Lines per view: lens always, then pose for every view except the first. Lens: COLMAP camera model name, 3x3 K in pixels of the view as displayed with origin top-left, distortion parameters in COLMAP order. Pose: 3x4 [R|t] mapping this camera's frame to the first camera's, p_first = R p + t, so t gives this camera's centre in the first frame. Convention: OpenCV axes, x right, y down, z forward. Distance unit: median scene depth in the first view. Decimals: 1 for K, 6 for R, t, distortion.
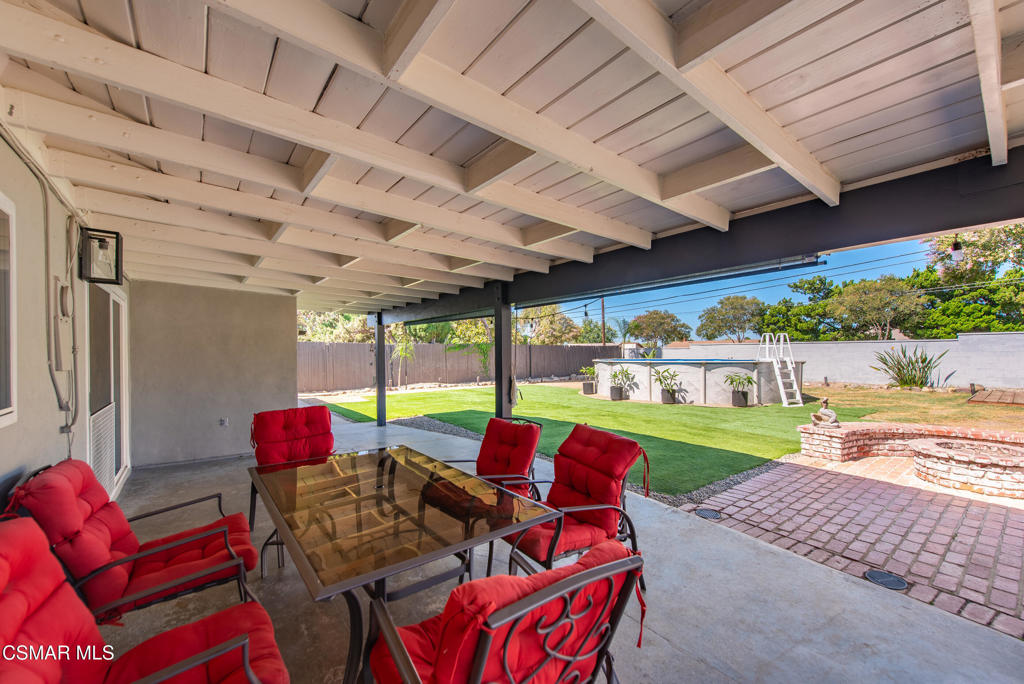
lens RADIAL K [[404.0, 0, 513.6], [0, 404.0, 354.3], [0, 0, 1]] dist [0.000286, -0.000386]
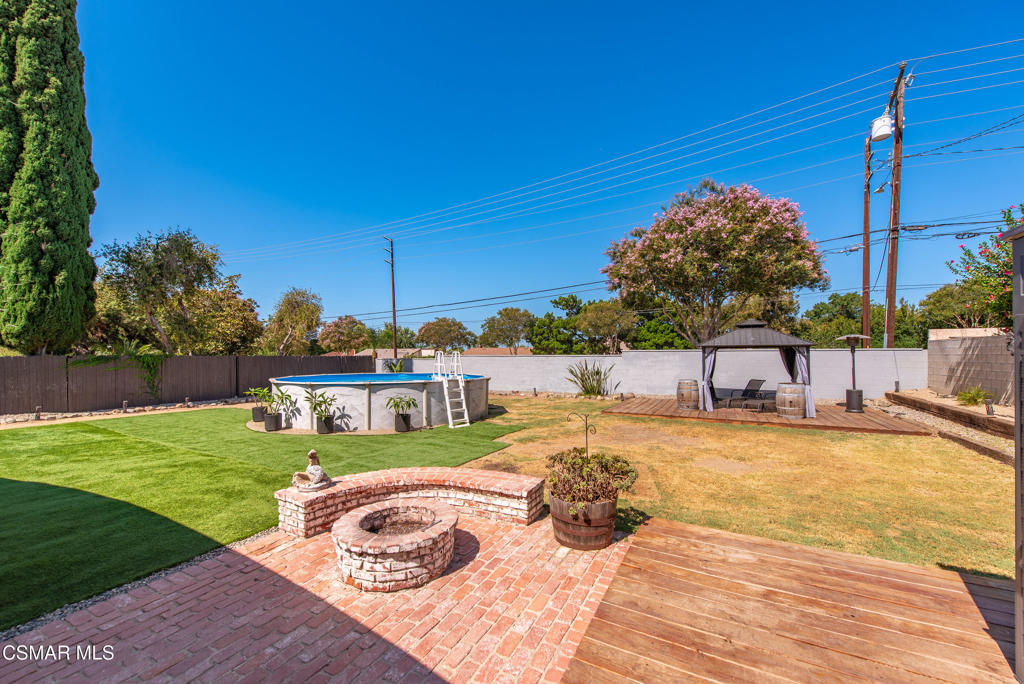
lens RADIAL K [[404.0, 0, 513.6], [0, 404.0, 354.3], [0, 0, 1]] dist [0.000286, -0.000386]
pose [[0.903878, 0.004592, 0.427765, 0.301499], [-0.000420, 0.999951, -0.009846, -0.028666], [-0.427790, 0.008720, 0.903836, 0.044067]]
